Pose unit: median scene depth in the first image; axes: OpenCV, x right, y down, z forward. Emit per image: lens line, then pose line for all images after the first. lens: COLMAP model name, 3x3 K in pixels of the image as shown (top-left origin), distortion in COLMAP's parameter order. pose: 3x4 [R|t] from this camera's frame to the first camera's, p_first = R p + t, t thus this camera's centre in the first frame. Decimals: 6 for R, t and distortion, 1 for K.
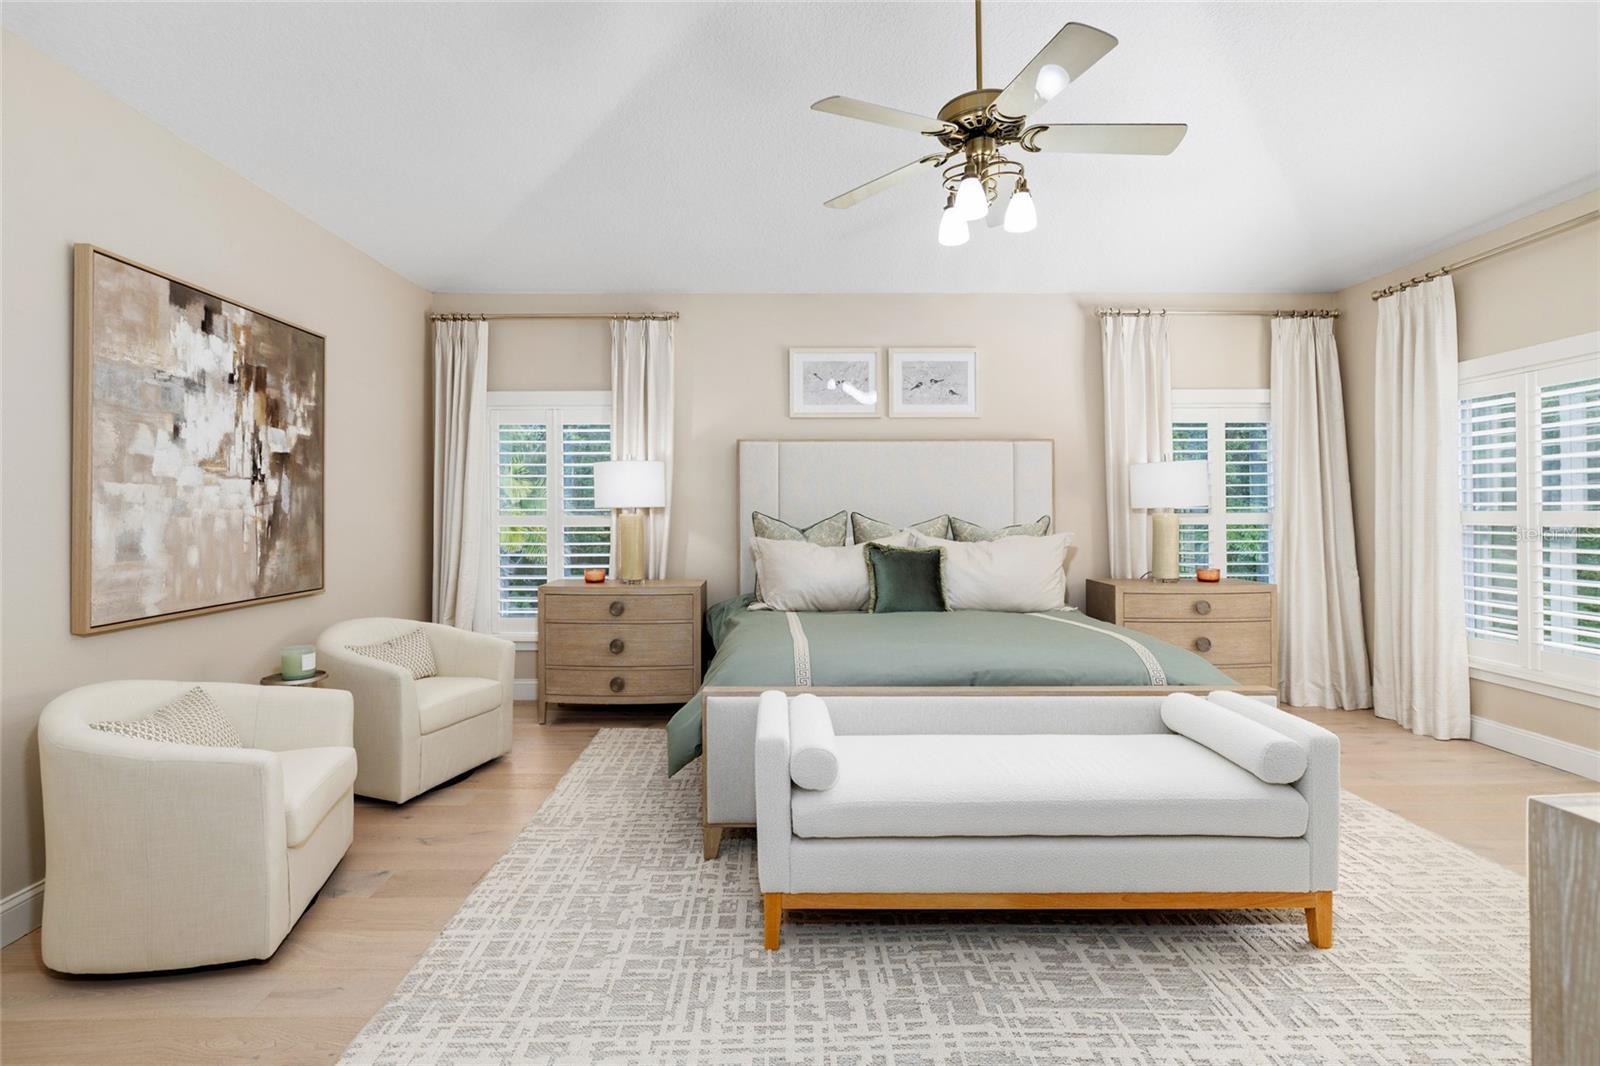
lens RADIAL K [[737.5, 0, 778.4], [0, 737.5, 508.8], [0, 0, 1]] dist [-0.003169, -0.000489]
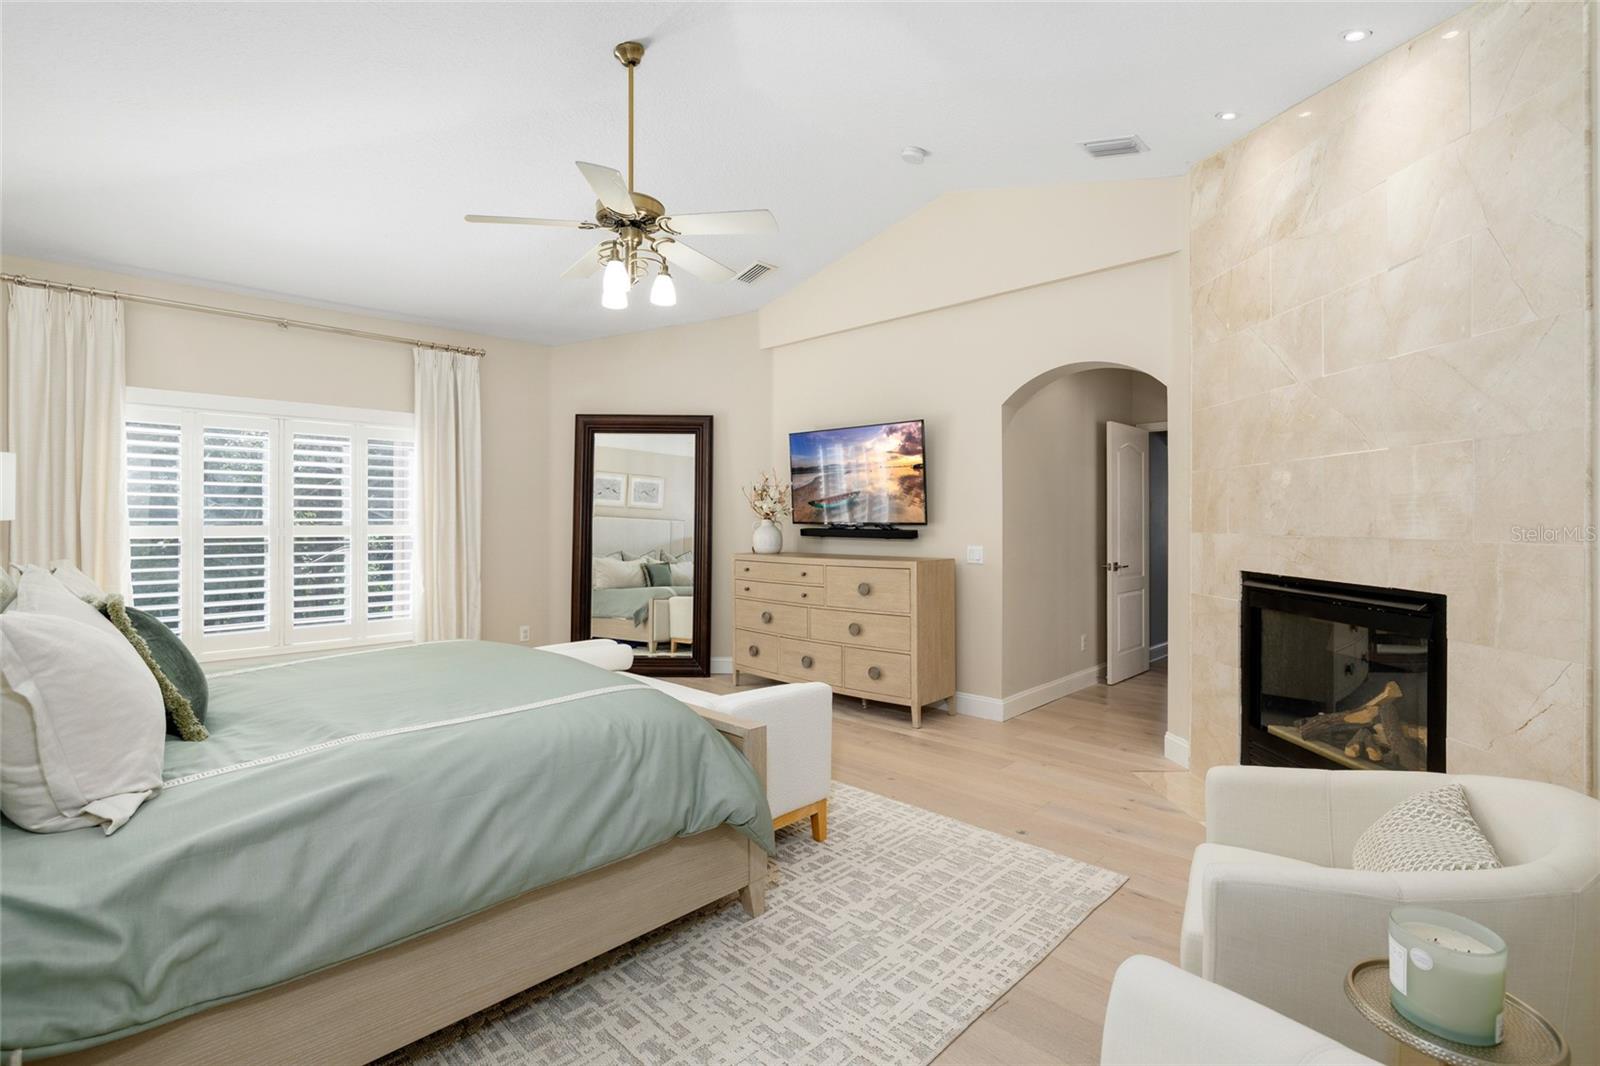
lens RADIAL K [[737.5, 0, 806.9], [0, 737.5, 537.6], [0, 0, 1]] dist [-0.003169, -0.000489]
pose [[-0.725144, -0.011755, 0.688497, -0.688742], [-0.004635, 0.999915, 0.012190, 0.011046], [-0.688582, 0.005648, -0.725137, 1.487065]]
